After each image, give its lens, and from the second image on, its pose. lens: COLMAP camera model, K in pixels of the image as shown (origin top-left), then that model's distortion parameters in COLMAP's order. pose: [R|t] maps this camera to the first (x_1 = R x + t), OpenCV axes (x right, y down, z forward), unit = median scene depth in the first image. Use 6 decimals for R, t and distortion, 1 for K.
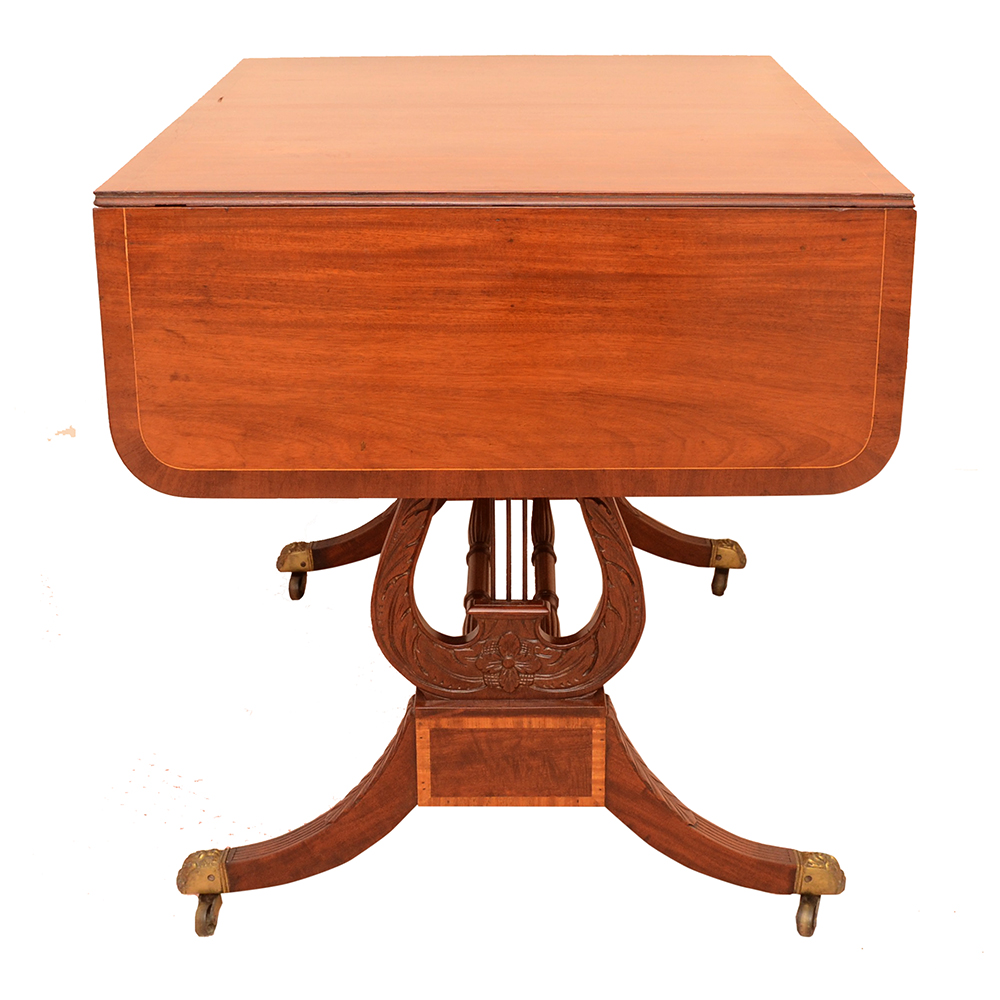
lens RADIAL K [[1144.4, 0, 486.5], [0, 1144.4, 461.9], [0, 0, 1]] dist [-0.013136, -0.042192]
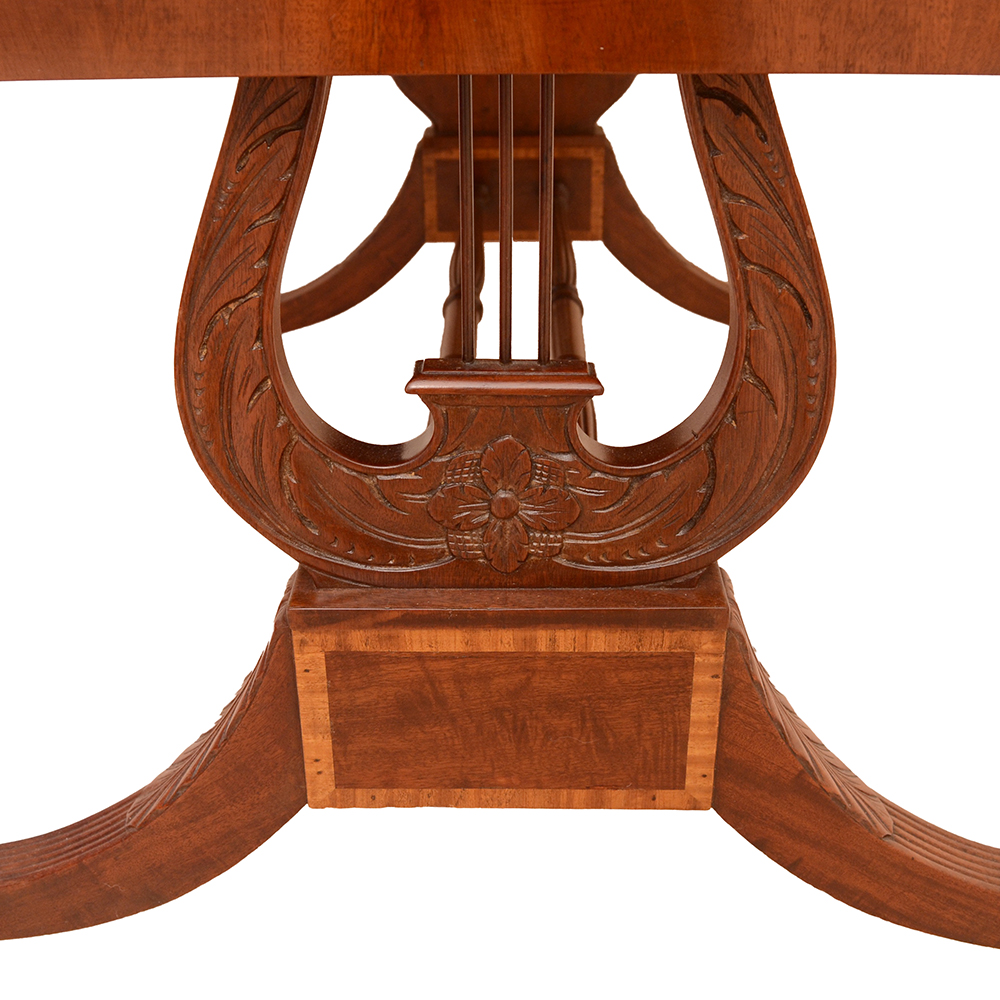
lens RADIAL K [[1144.4, 0, 486.5], [0, 1144.4, 461.9], [0, 0, 1]] dist [-0.013136, -0.042192]
pose [[0.999997, 0.001140, -0.002371, 0.013488], [-0.000673, 0.982109, 0.188310, 0.077978], [0.002543, -0.188308, 0.982107, 0.578970]]
